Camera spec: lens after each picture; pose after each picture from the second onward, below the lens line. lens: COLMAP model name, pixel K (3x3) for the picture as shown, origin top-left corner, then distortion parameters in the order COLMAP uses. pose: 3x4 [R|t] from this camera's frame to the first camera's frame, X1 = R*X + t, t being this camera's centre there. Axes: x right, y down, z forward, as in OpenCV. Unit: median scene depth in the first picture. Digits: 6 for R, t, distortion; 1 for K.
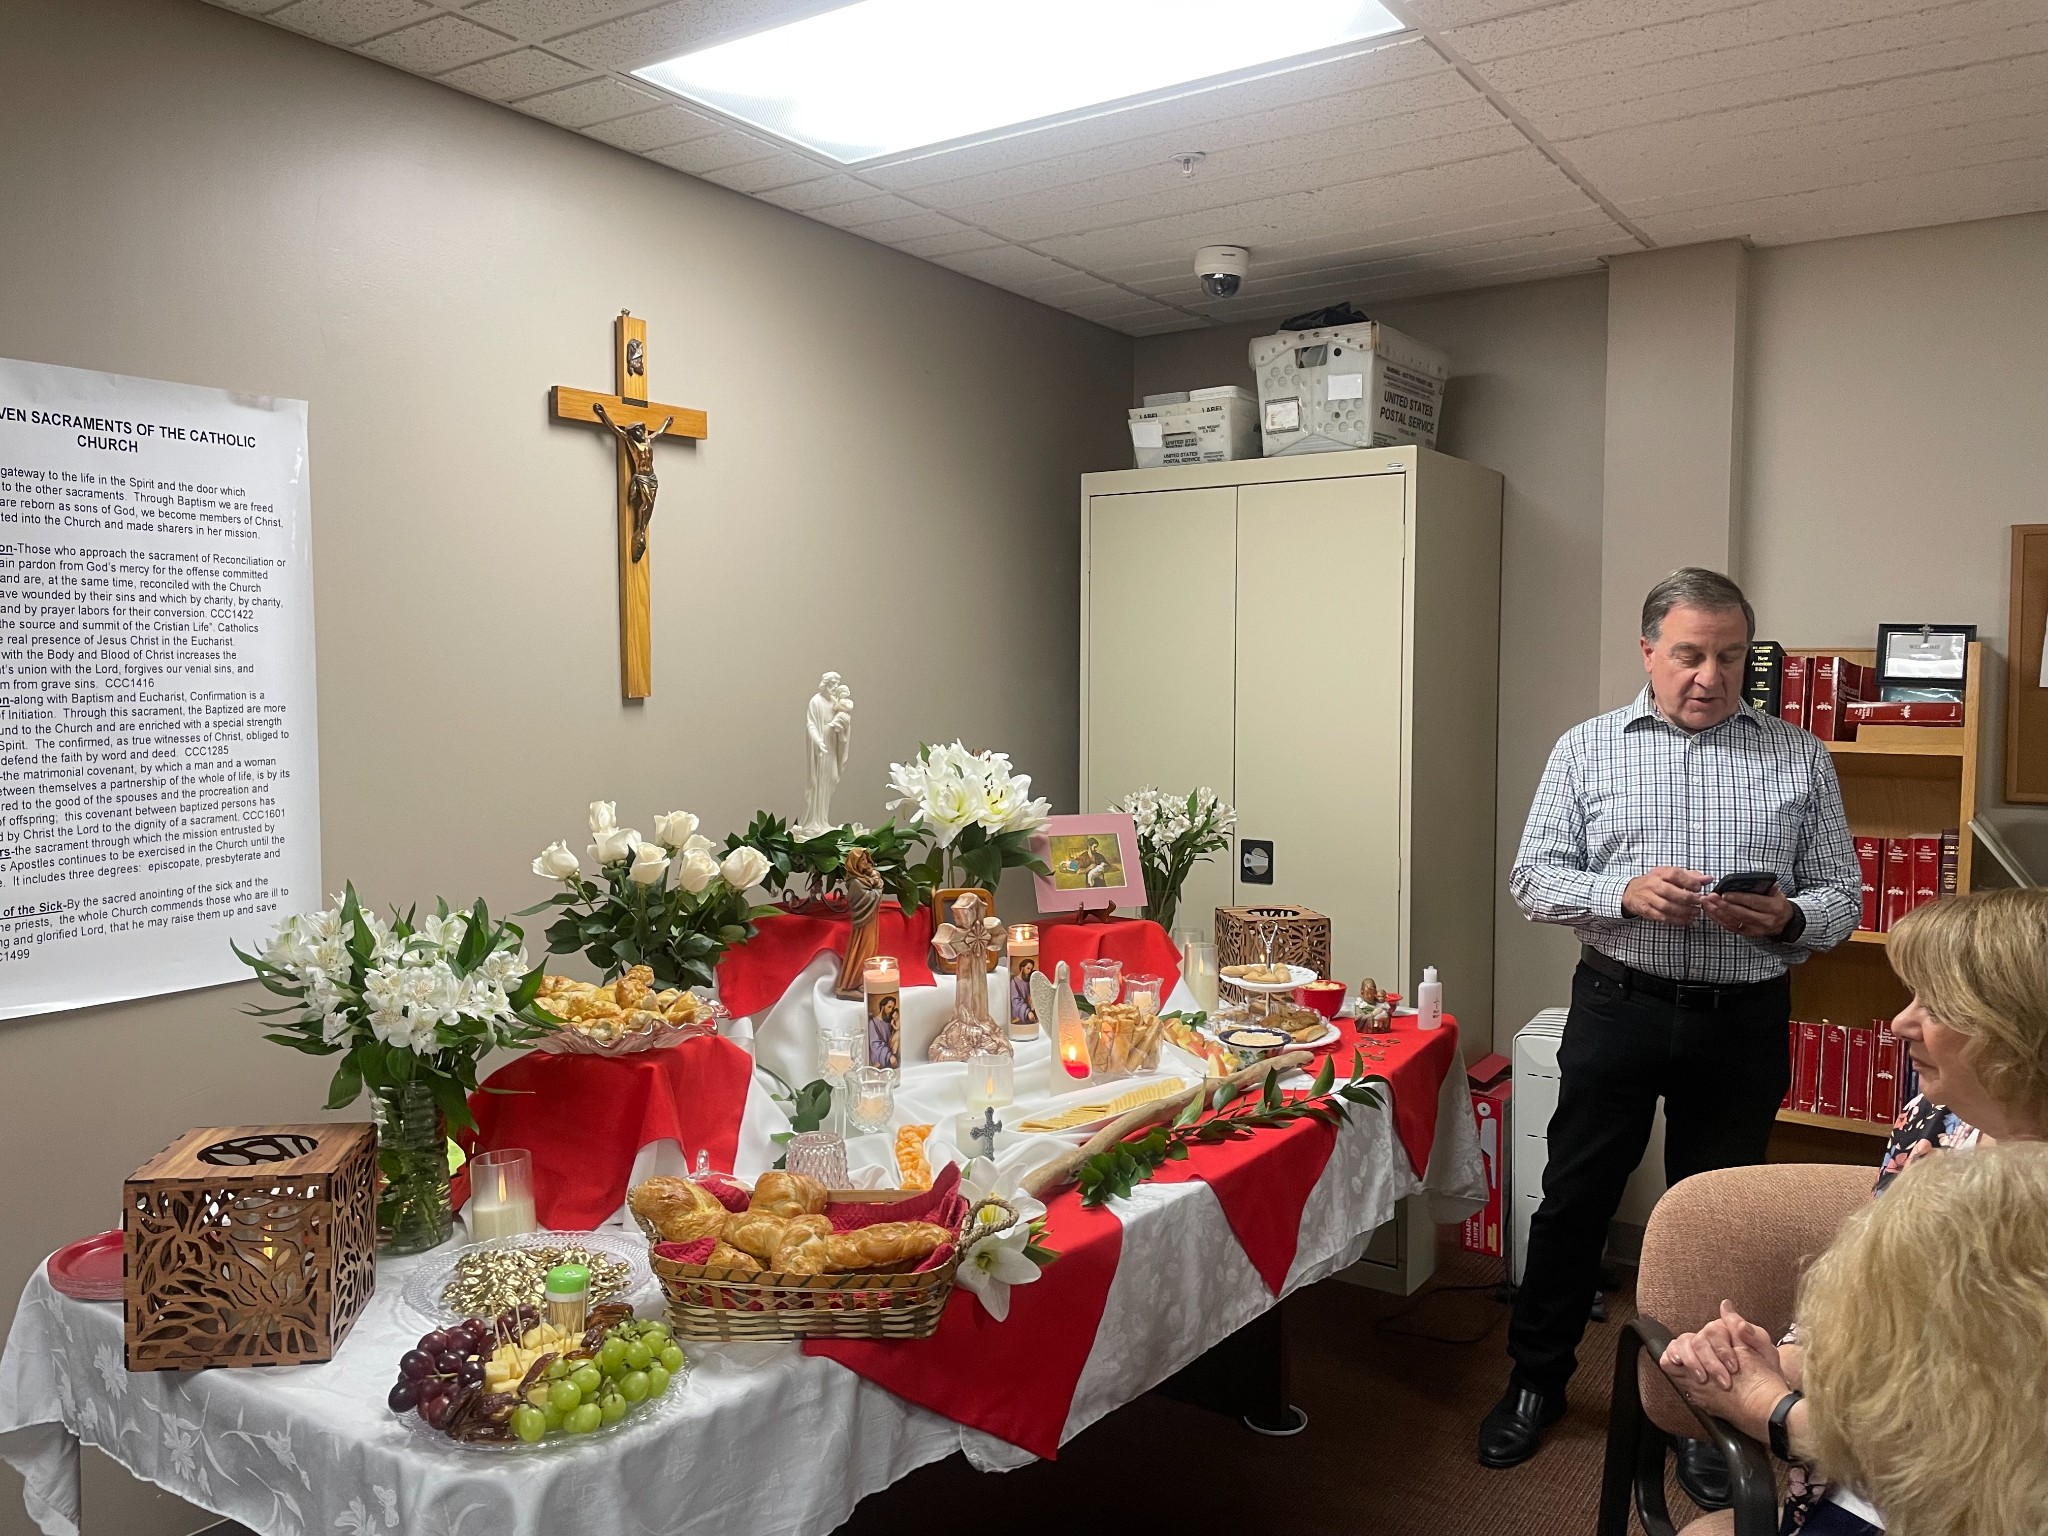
lens RADIAL K [[1554.8, 0, 1058.9], [0, 1554.8, 737.5], [0, 0, 1]] dist [0.079709, -0.117230]
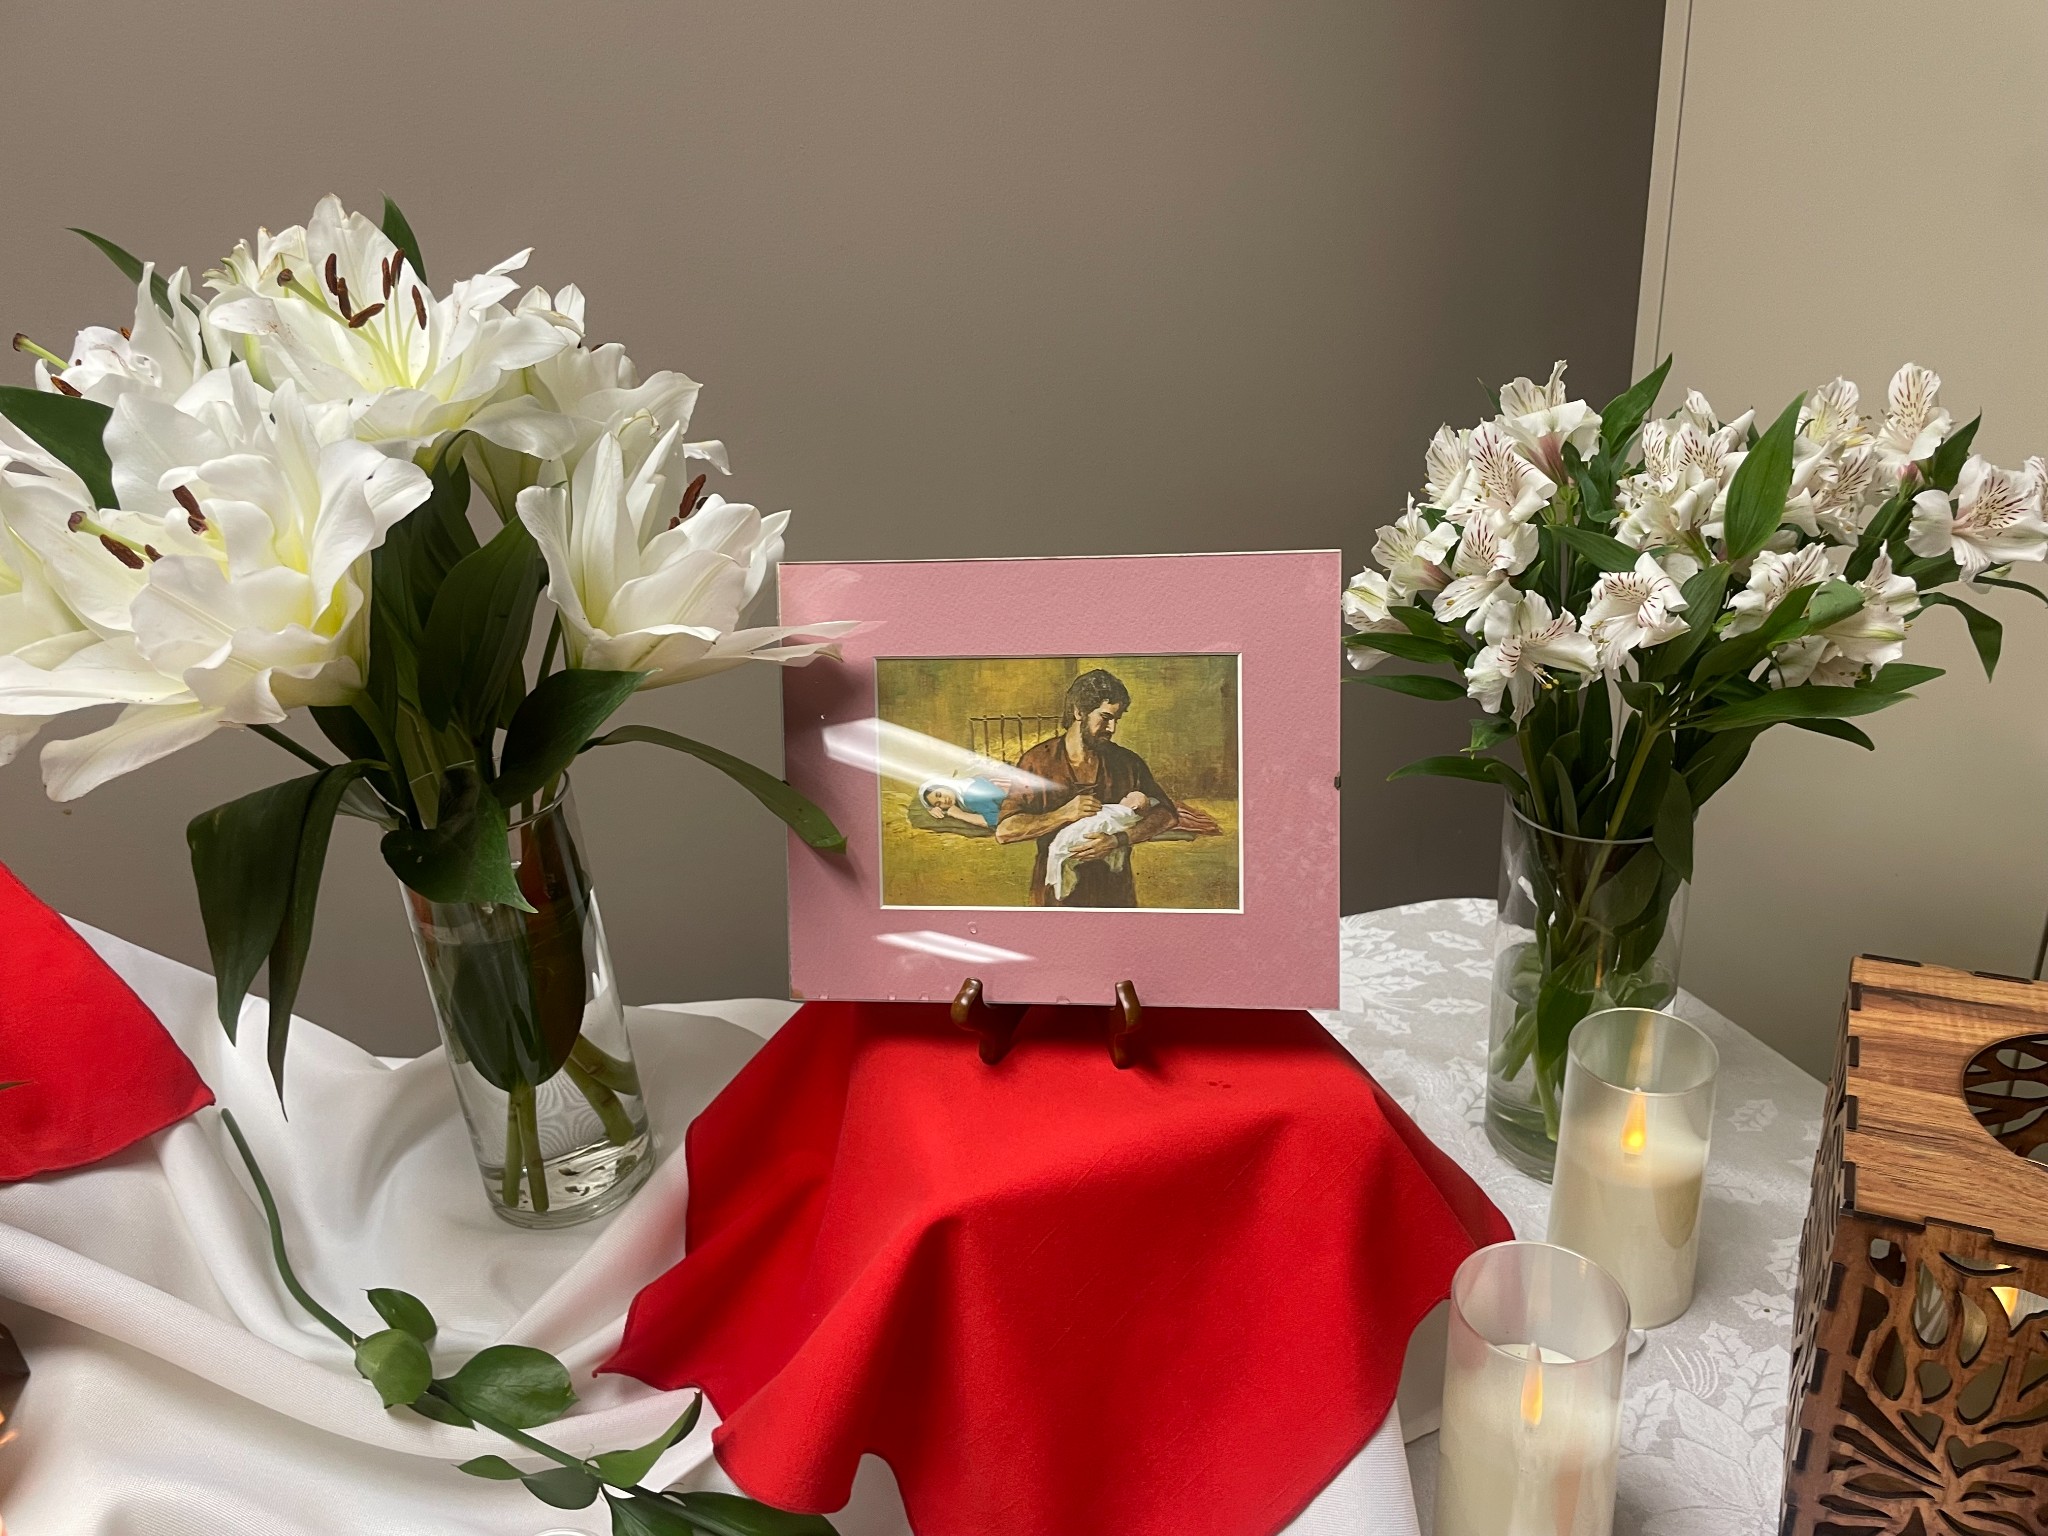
lens RADIAL K [[1554.8, 0, 1054.3], [0, 1554.8, 784.7], [0, 0, 1]] dist [0.079709, -0.117230]
pose [[0.824490, 0.192884, -0.531989, 0.175204], [0.047546, 0.913177, 0.404780, -0.010501], [0.563876, -0.359031, 0.743734, 1.099155]]
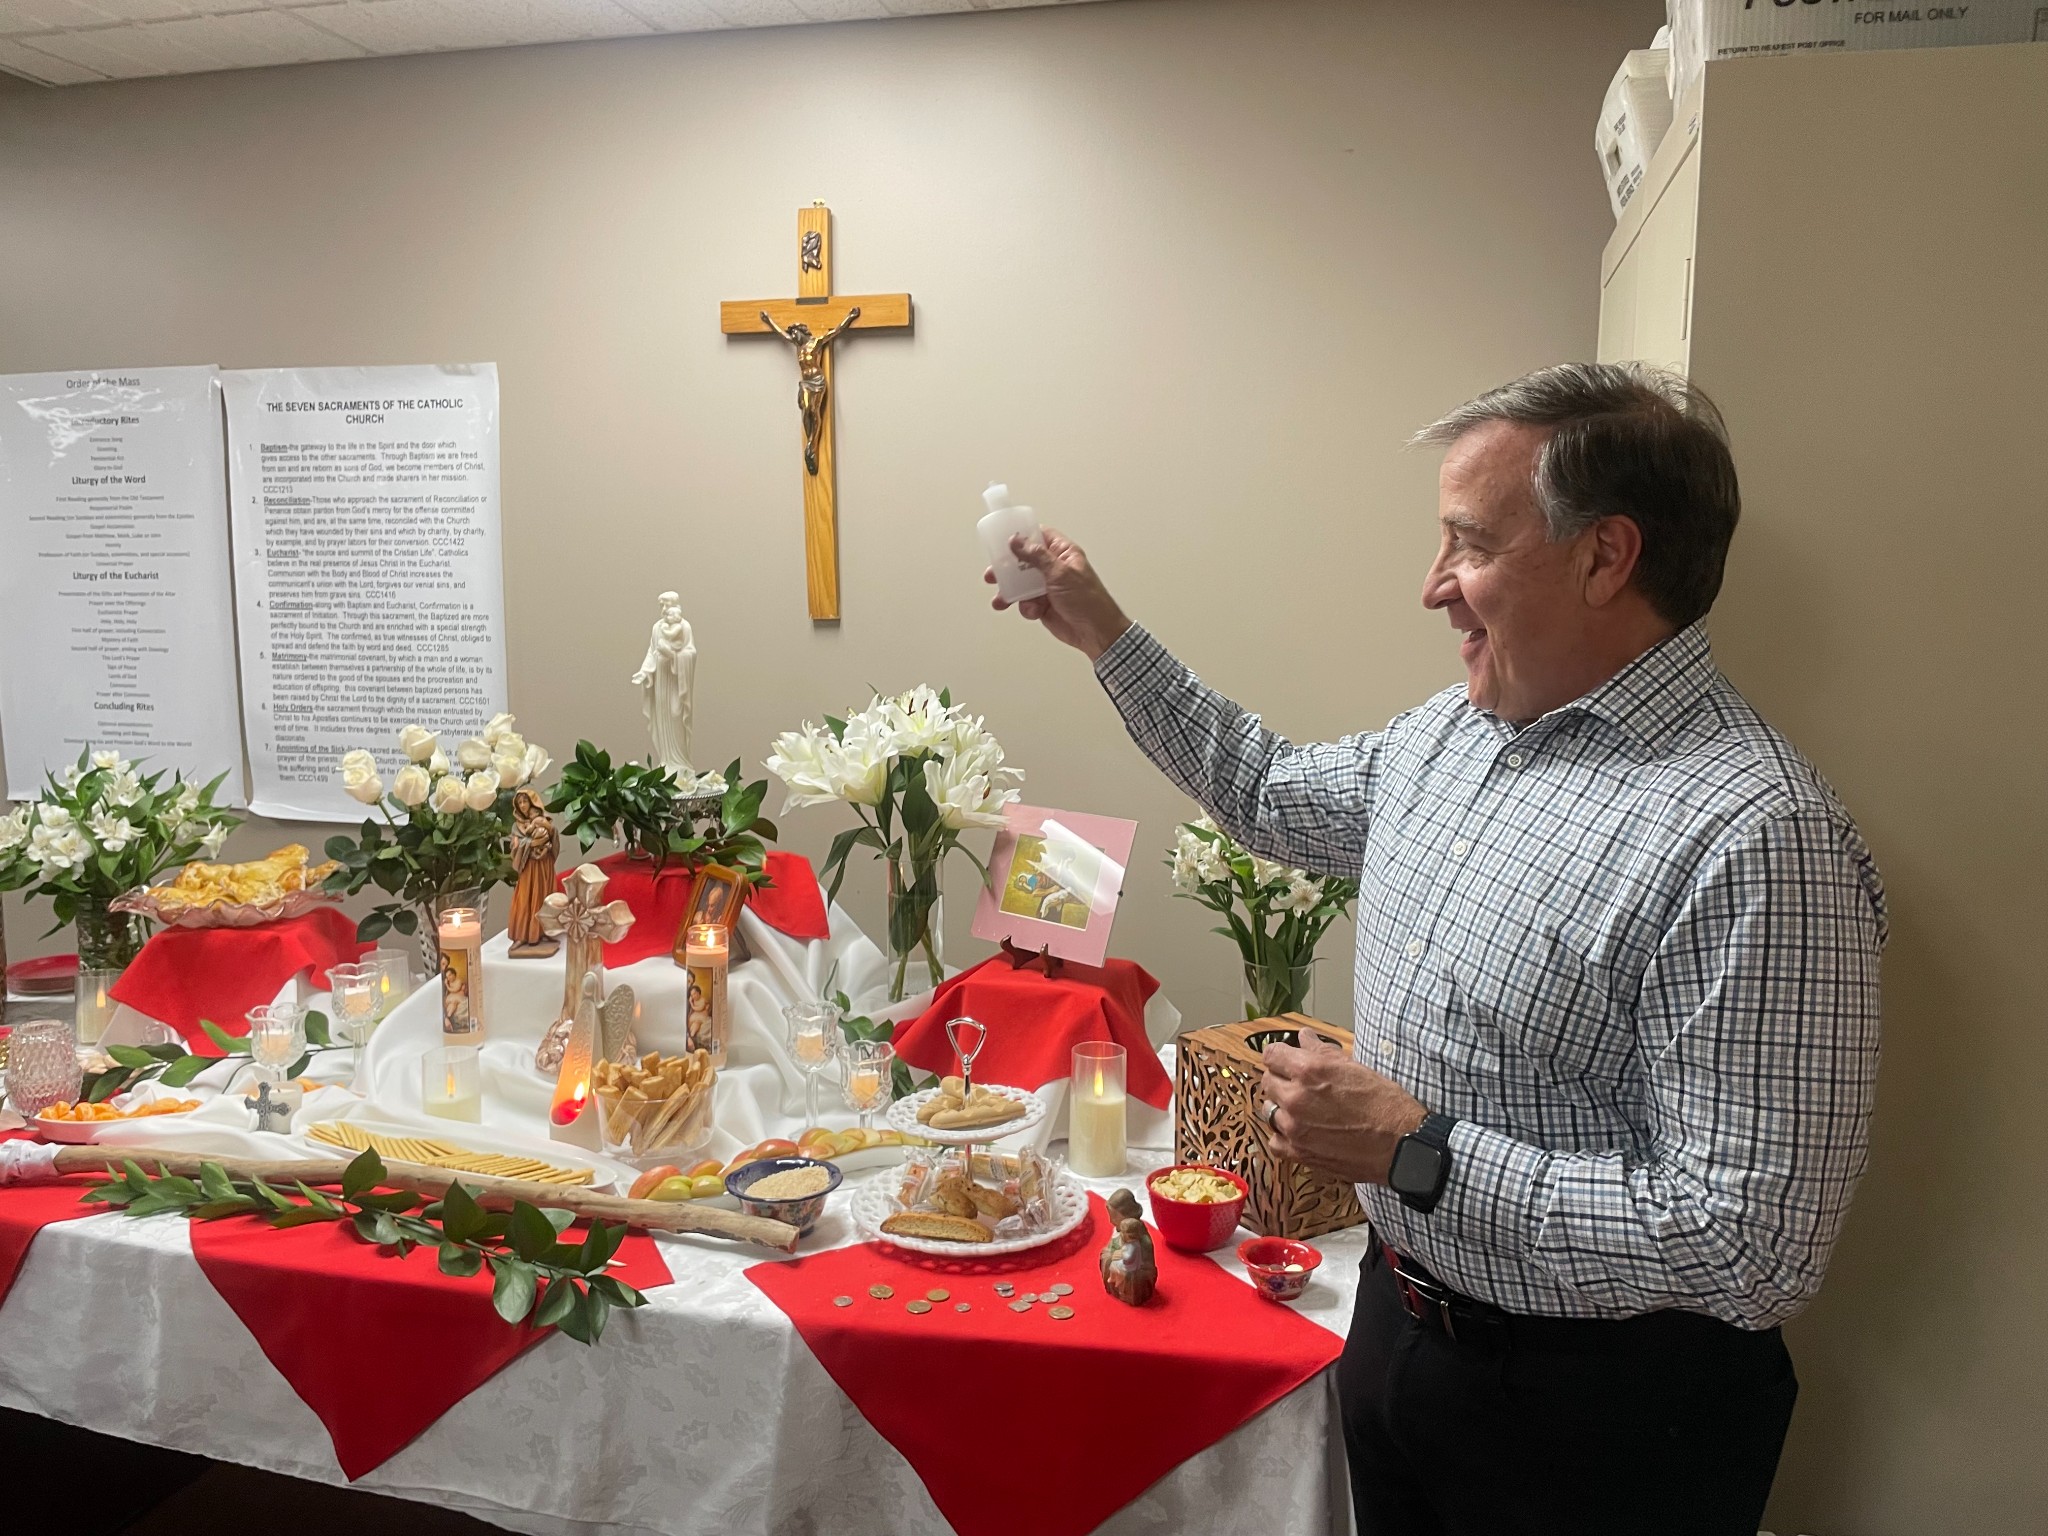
lens RADIAL K [[1554.8, 0, 1041.2], [0, 1554.8, 761.4], [0, 0, 1]] dist [0.079709, -0.117230]
pose [[0.340909, 0.110716, -0.933554, 0.838500], [-0.046531, 0.993811, 0.100870, -0.051523], [0.938944, 0.009051, 0.343951, 1.001325]]
